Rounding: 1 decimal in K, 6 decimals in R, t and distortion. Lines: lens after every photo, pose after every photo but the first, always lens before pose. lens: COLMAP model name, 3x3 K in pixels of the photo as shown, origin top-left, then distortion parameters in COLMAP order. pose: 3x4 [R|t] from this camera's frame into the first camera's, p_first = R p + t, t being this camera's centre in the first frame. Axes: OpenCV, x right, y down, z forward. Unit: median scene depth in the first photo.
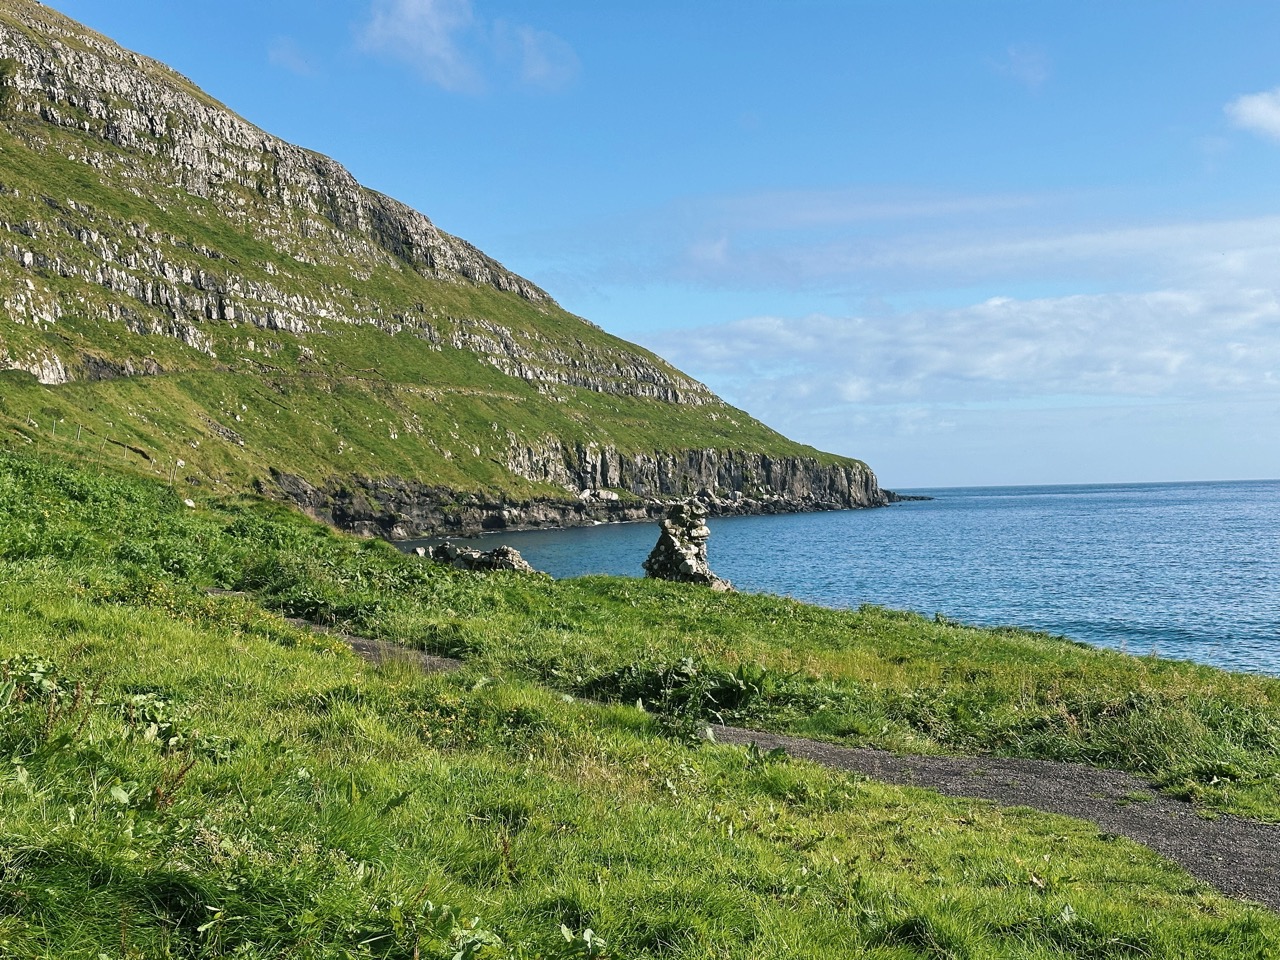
lens RADIAL K [[1797.3, 0, 640.0], [0, 1797.3, 480.0], [0, 0, 1]] dist [0.325171, -0.968496]
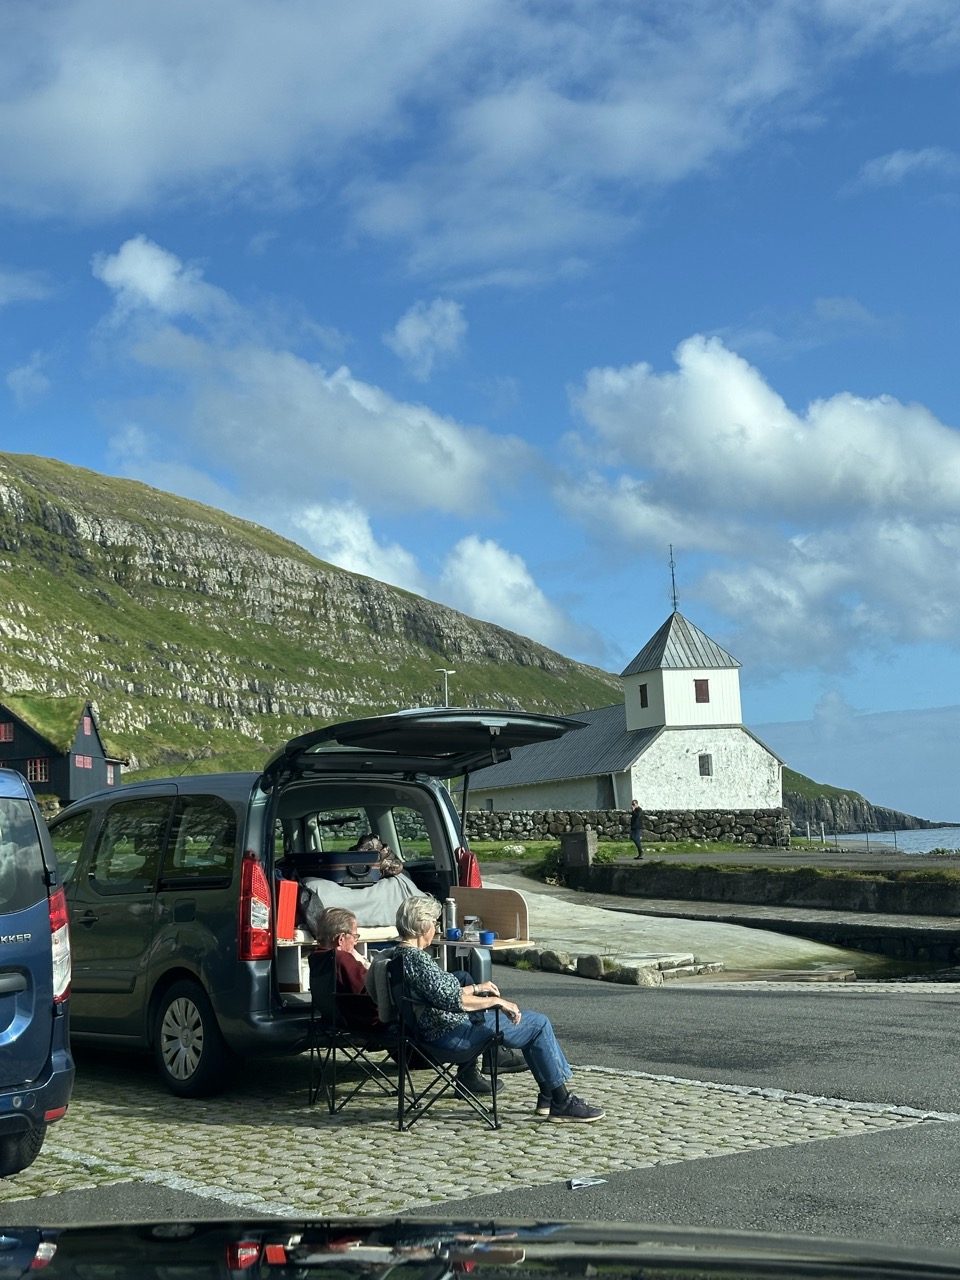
lens RADIAL K [[1839.2, 0, 480.0], [0, 1839.2, 640.0], [0, 0, 1]] dist [-0.000743, 0.002814]
pose [[0.981965, -0.046784, -0.183183, 0.187081], [0.028945, 0.994679, -0.098876, 0.002776], [0.186834, 0.091791, 0.978094, -0.362200]]
